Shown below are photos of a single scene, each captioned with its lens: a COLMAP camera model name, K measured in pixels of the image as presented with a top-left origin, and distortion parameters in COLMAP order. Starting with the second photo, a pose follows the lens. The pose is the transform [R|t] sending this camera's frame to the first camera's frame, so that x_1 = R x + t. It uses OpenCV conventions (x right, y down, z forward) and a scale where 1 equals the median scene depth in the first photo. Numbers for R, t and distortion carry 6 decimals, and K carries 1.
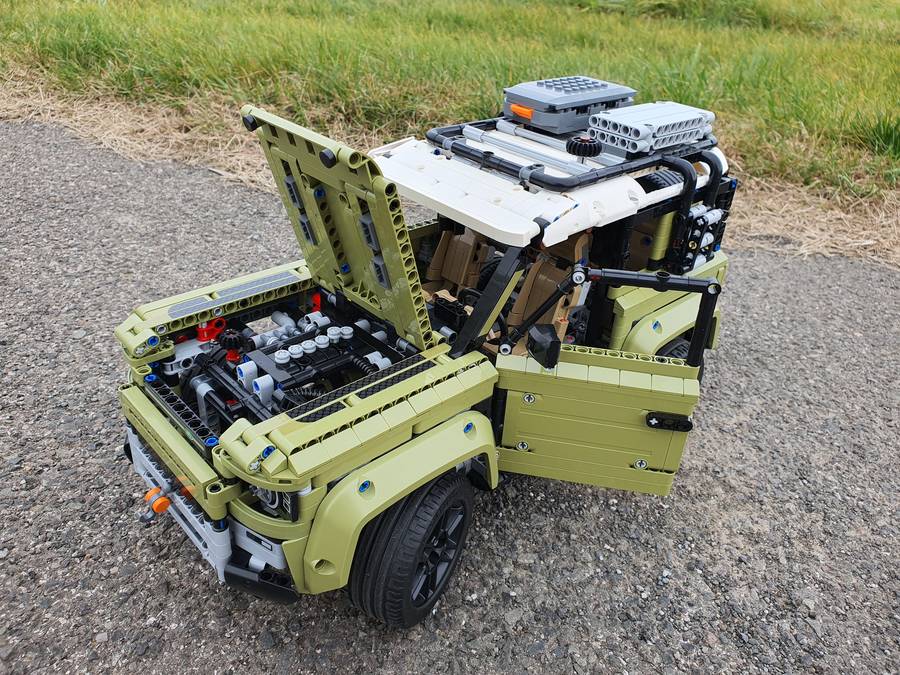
lens RADIAL K [[689.8, 0, 449.3], [0, 689.8, 326.1], [0, 0, 1]] dist [0.006415, -0.002157]
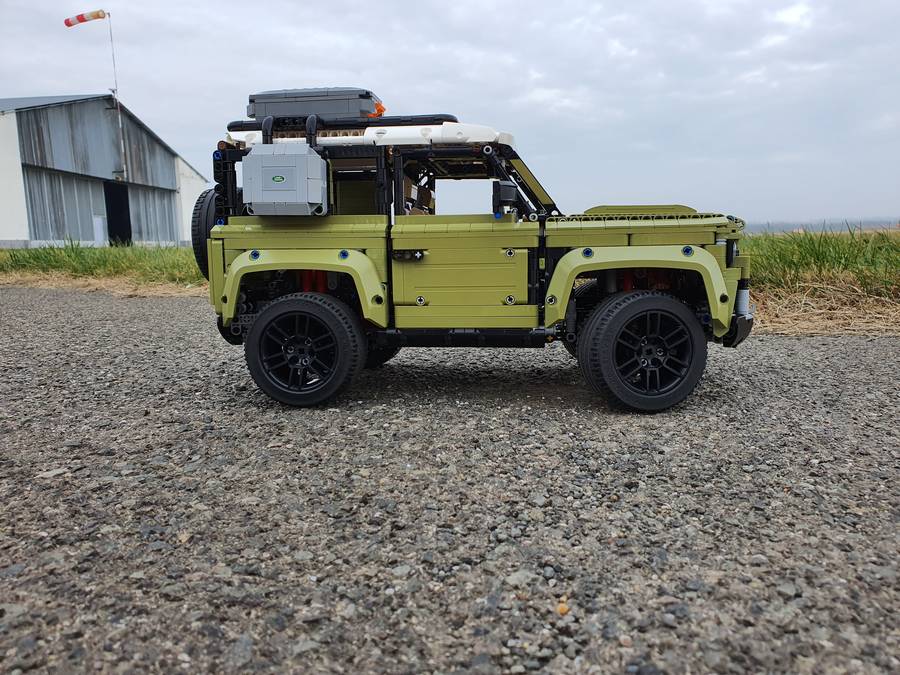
lens RADIAL K [[689.8, 0, 449.3], [0, 689.8, 326.1], [0, 0, 1]] dist [0.006415, -0.002157]
pose [[0.935573, -0.035672, -0.351328, 0.638145], [-0.110415, 0.915453, -0.386982, 0.711082], [0.335429, 0.400842, 0.852534, 0.016152]]
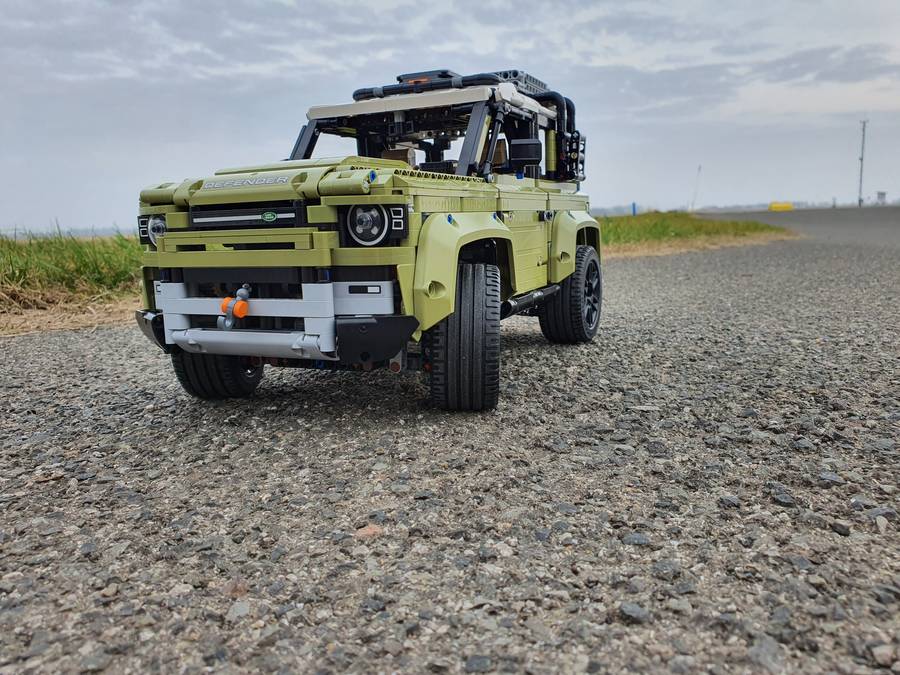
lens RADIAL K [[699.6, 0, 449.3], [0, 699.6, 349.9], [0, 0, 1]] dist [-0.002379, -0.004558]
pose [[0.915048, -0.161768, 0.369483, -0.492184], [0.277778, 0.916935, -0.286479, 0.640500], [-0.292448, 0.364776, 0.883975, 0.053160]]
